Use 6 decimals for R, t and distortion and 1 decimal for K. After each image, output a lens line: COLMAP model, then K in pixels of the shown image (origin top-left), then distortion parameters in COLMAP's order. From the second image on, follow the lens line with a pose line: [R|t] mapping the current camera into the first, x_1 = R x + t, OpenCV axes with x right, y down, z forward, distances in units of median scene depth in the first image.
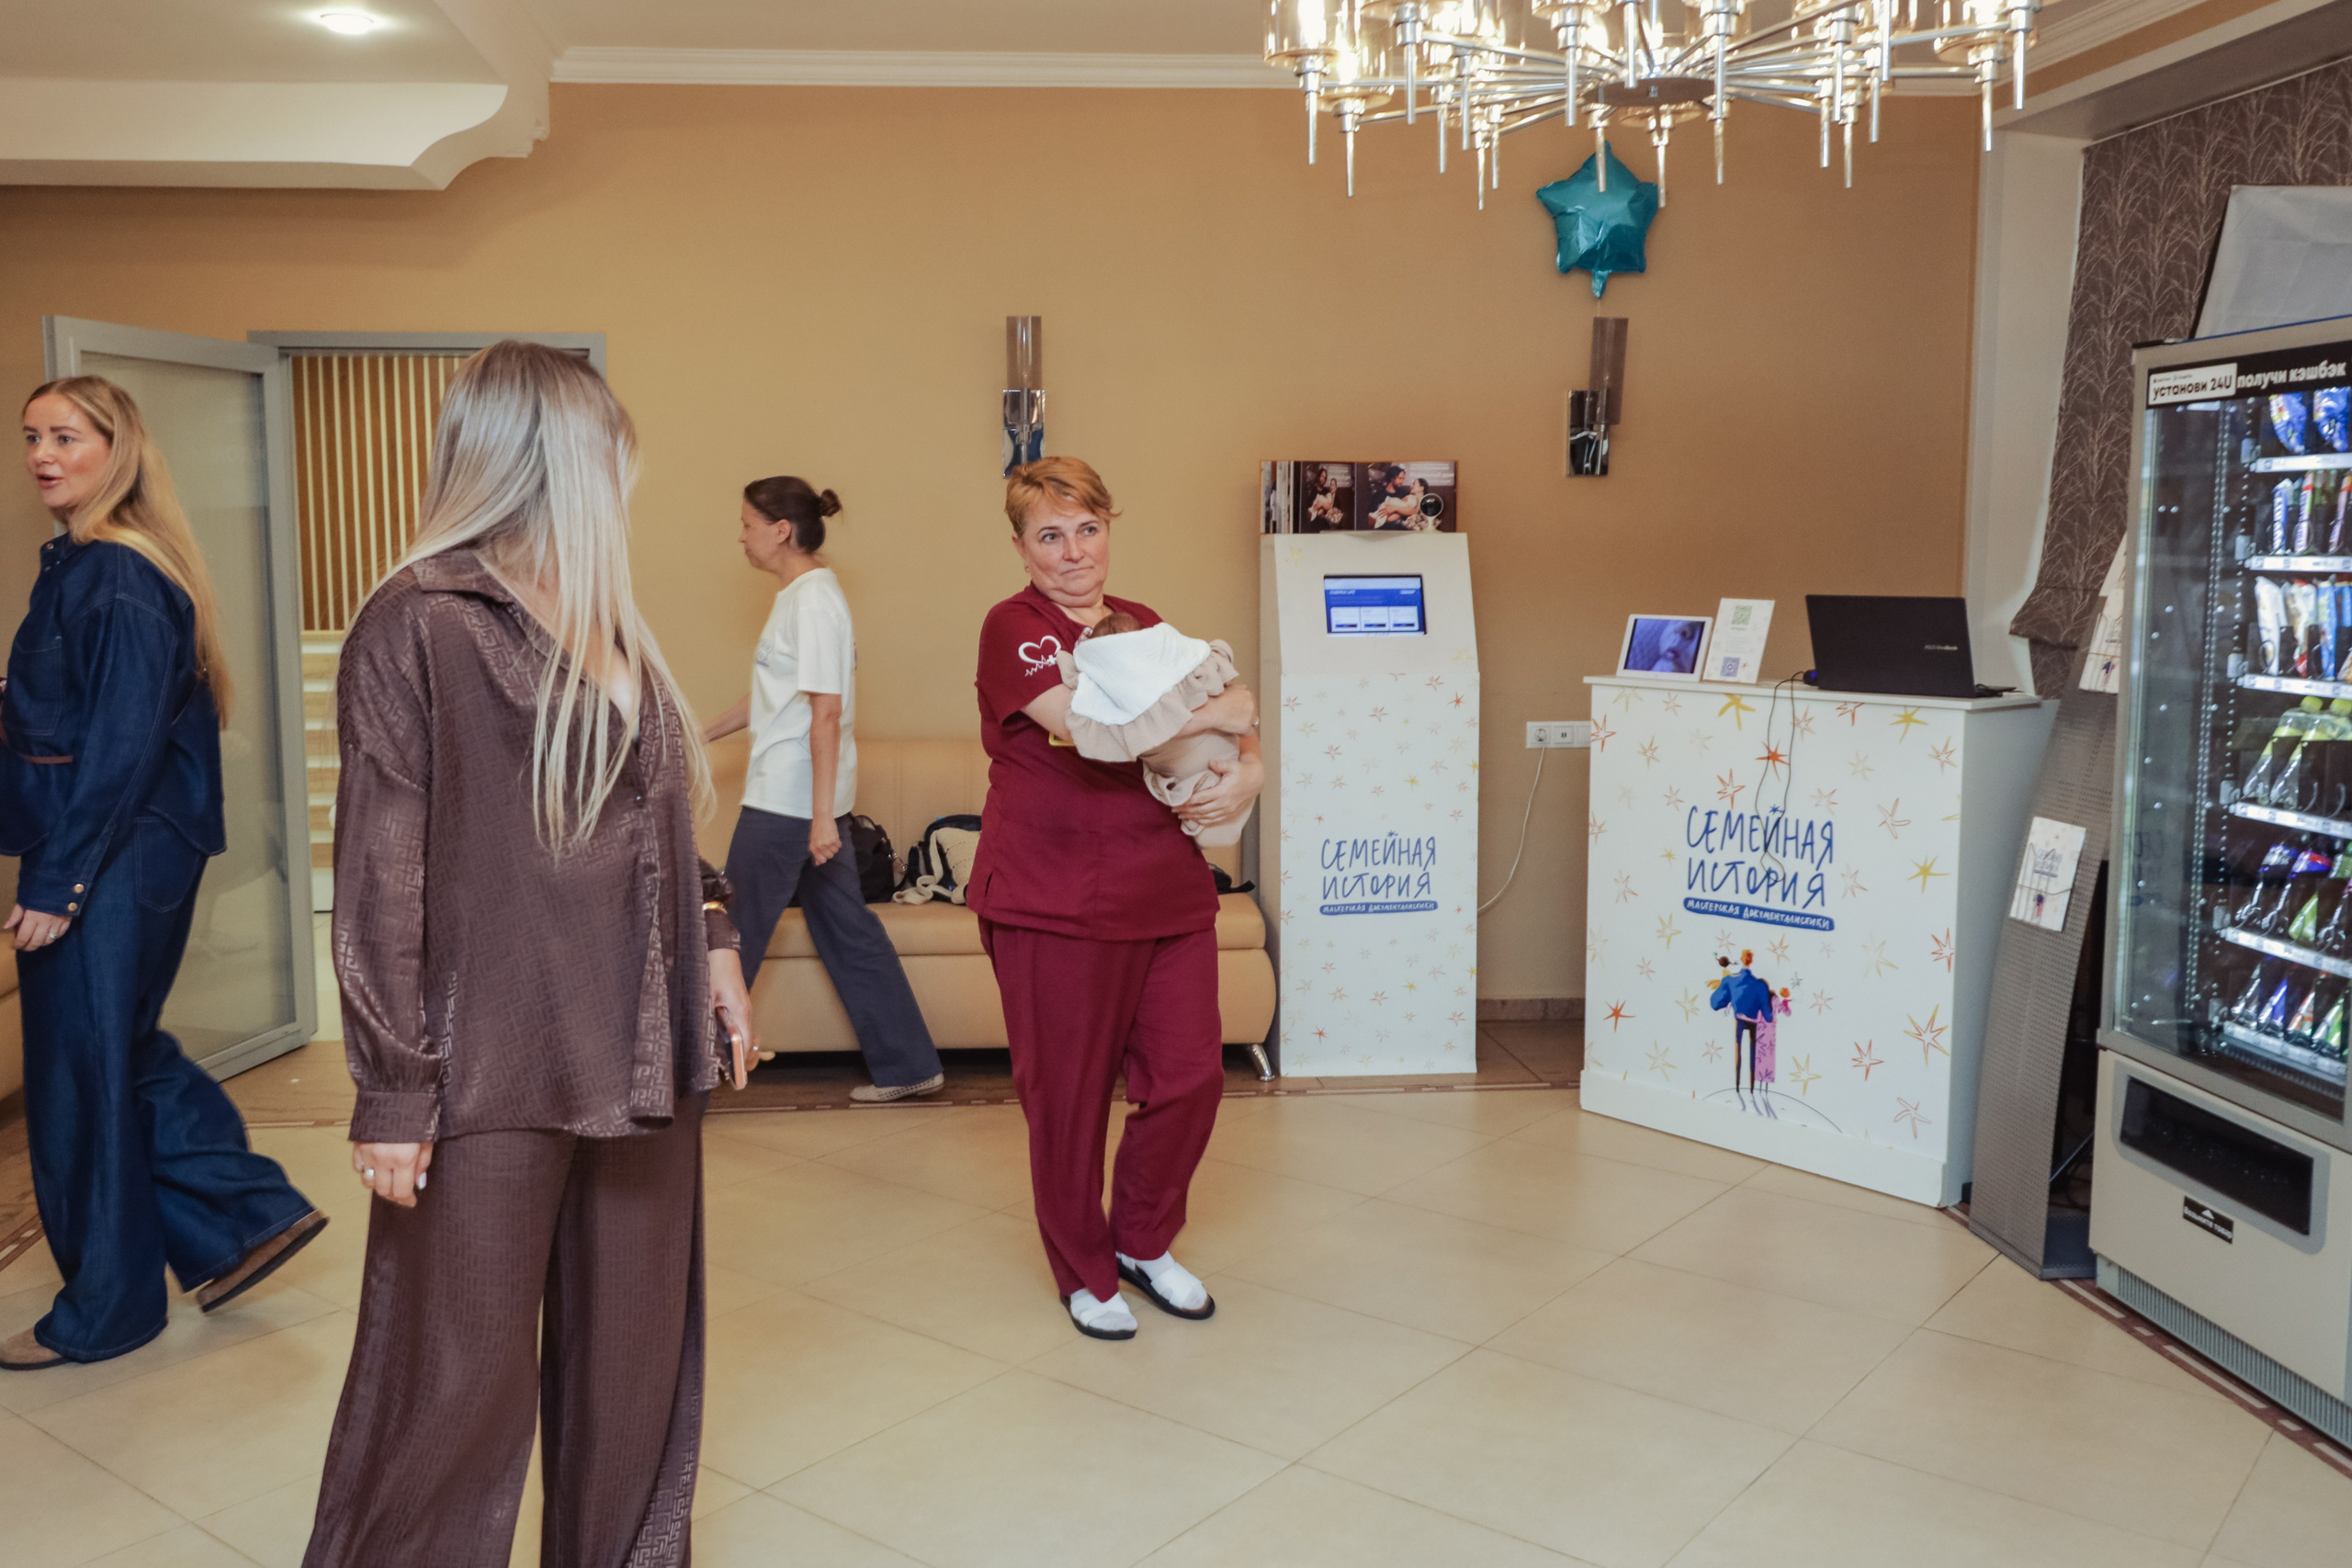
lens RADIAL K [[1882.9, 0, 1172.1], [0, 1882.9, 714.8], [0, 0, 1]] dist [0.038546, -0.007579]
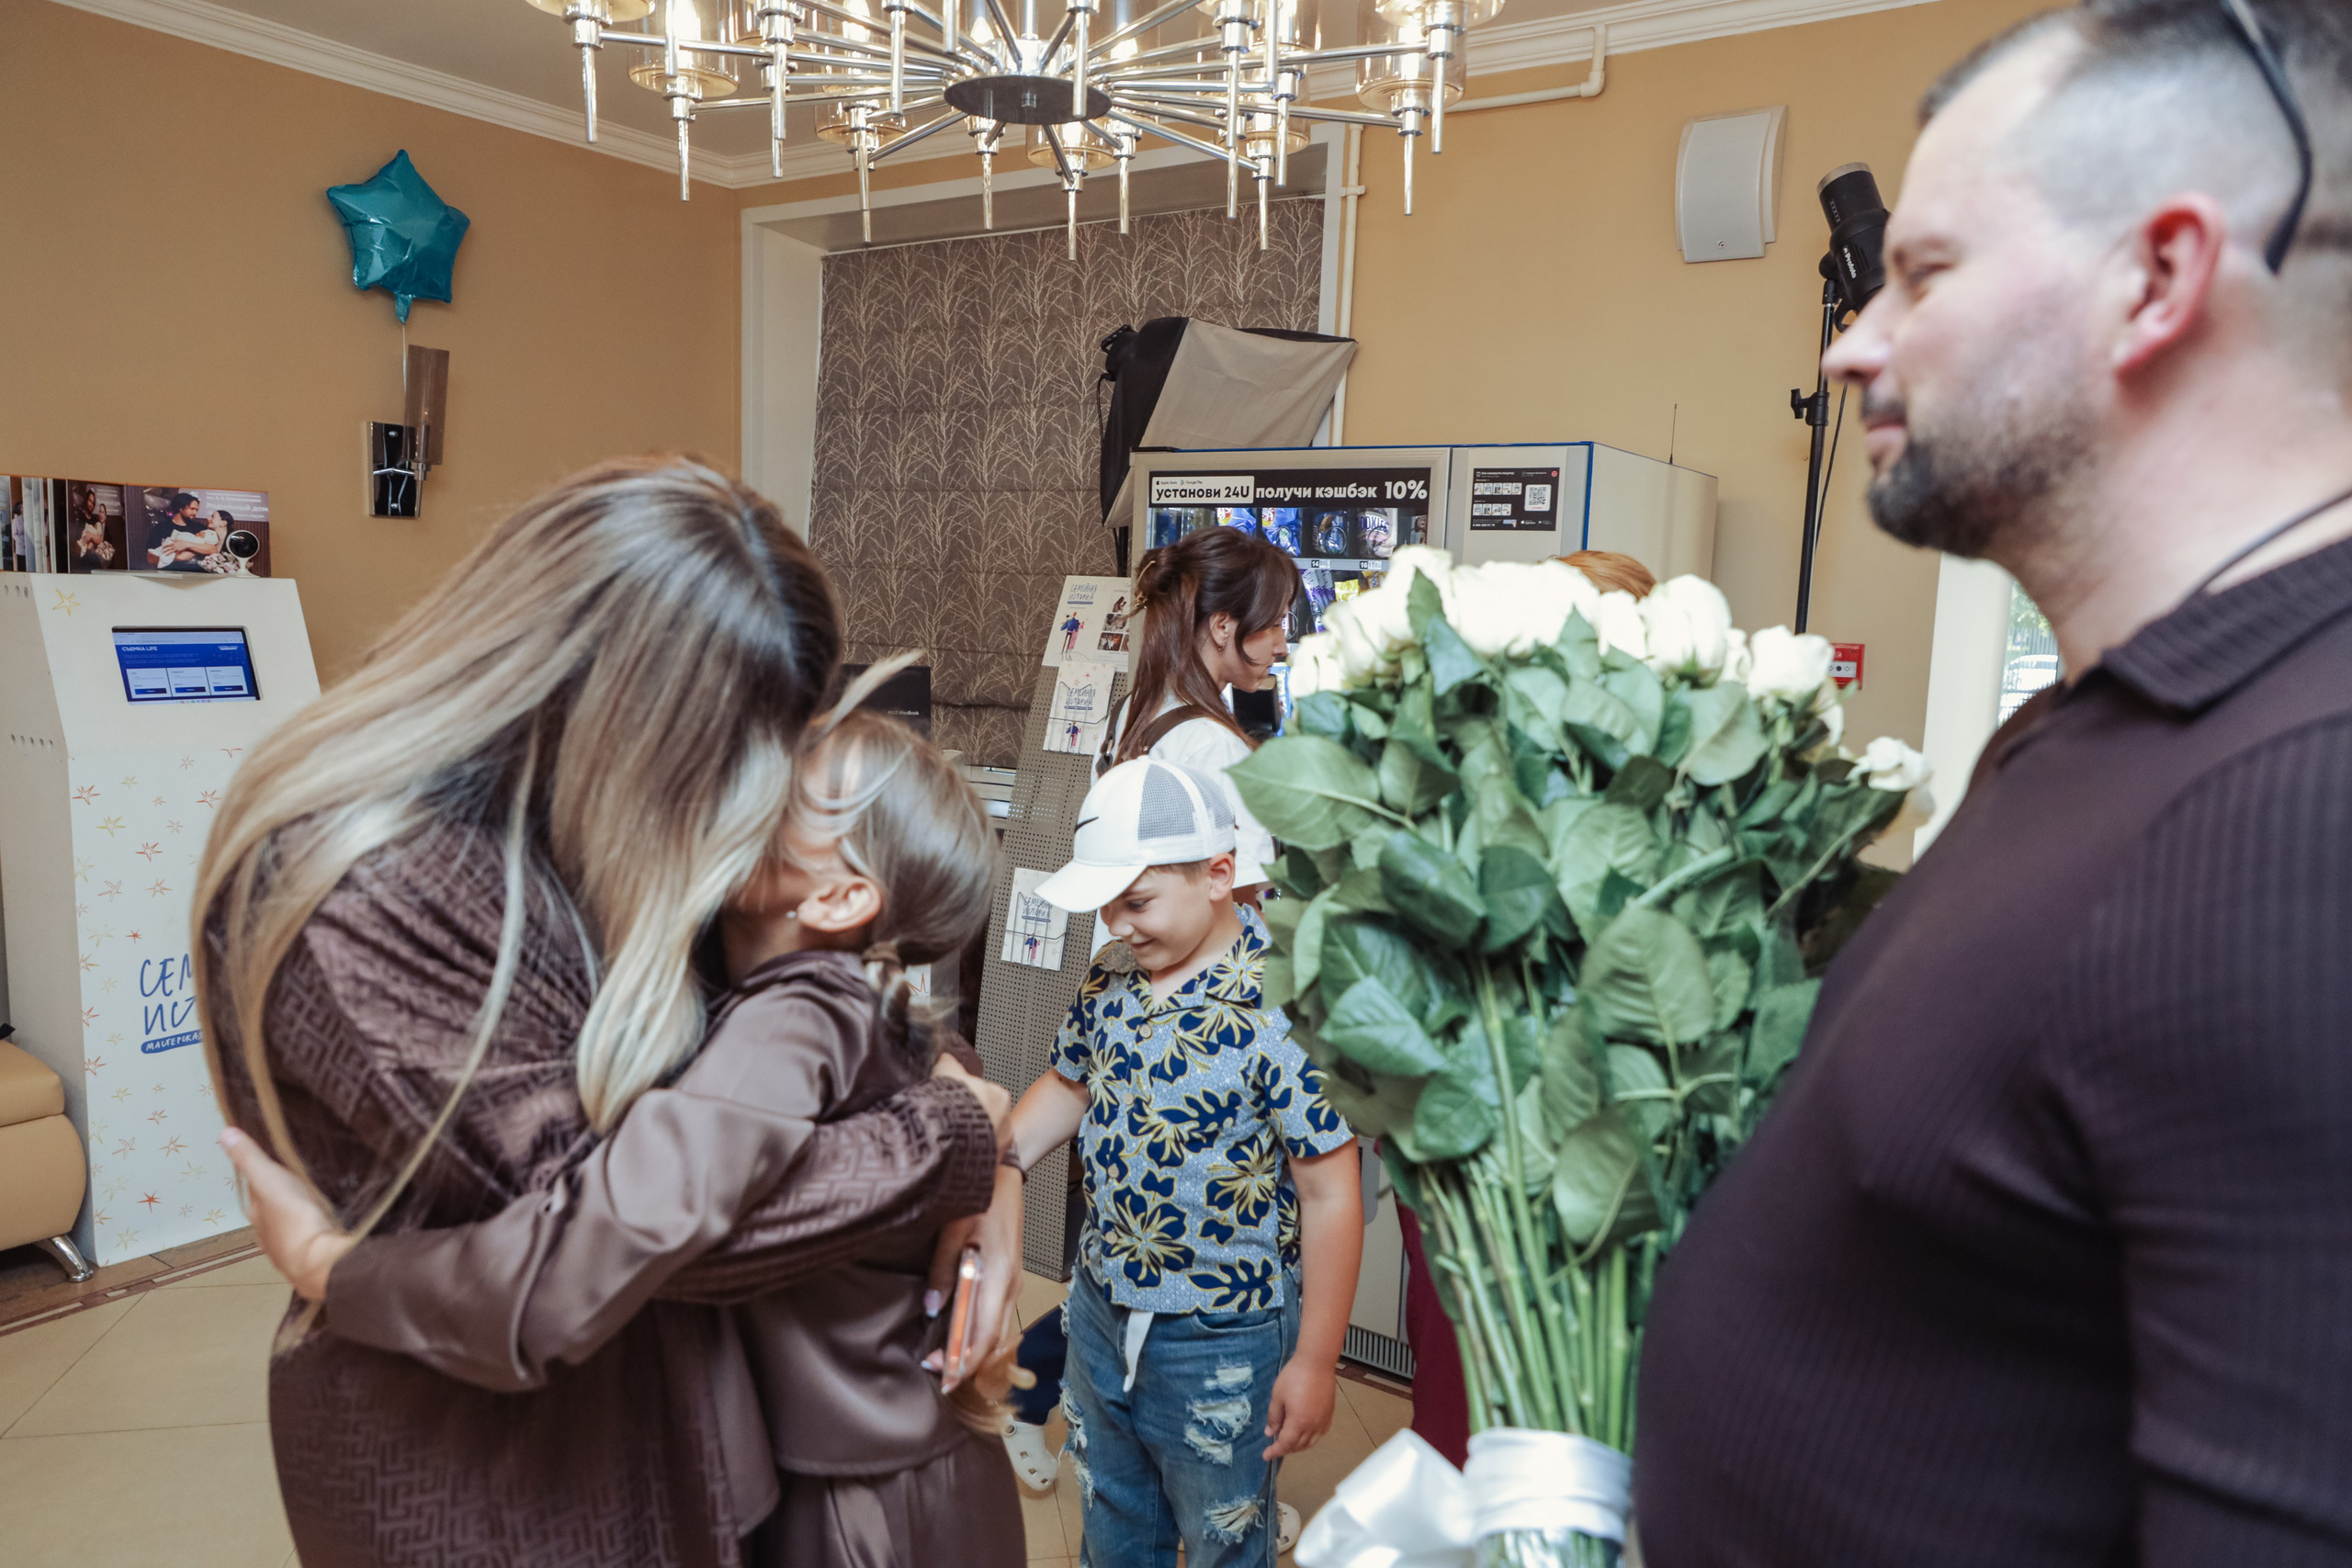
lens RADIAL K [[1570.0, 0, 1176.0], [0, 1570.0, 784.0], [0, 0, 1]] dist [0.026043, -0.001744]
pose [[0.682604, -0.066910, 0.727719, -0.099176], [0.035700, 0.997664, 0.058243, -0.030289], [-0.729916, -0.013777, 0.683398, 0.209002]]
